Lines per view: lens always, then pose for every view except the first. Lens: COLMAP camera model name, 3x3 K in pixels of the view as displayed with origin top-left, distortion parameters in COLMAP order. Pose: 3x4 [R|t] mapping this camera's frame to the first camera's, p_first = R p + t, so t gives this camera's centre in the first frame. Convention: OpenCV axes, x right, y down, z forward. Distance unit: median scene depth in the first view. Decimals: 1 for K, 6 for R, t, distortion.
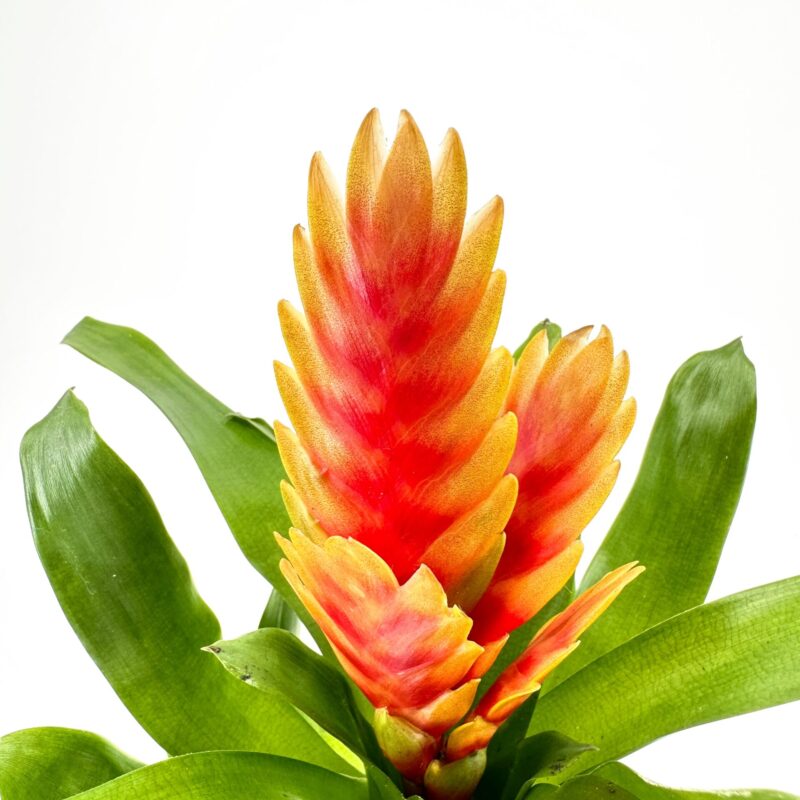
lens RADIAL K [[758.2, 0, 386.2], [0, 758.2, 400.1], [0, 0, 1]] dist [-0.009335, 0.000535]
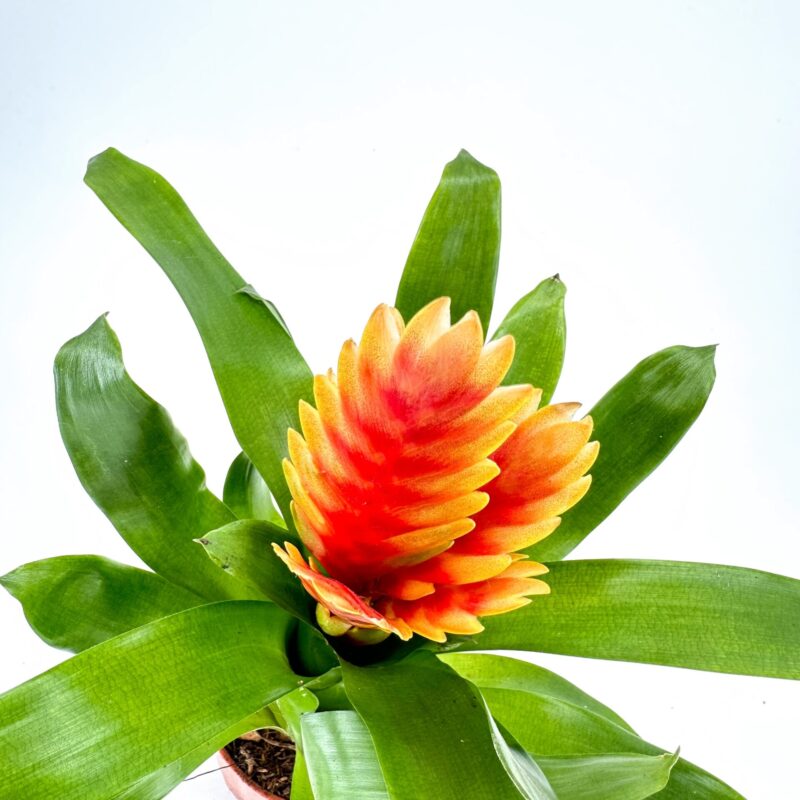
lens RADIAL K [[745.5, 0, 400.0], [0, 745.5, 400.0], [0, 0, 1]] dist [-0.009805, 0.005038]
pose [[0.966118, 0.227485, 0.121930, -0.111798], [-0.257848, 0.871607, 0.416912, -0.437784], [-0.011434, -0.434226, 0.900732, 0.000311]]
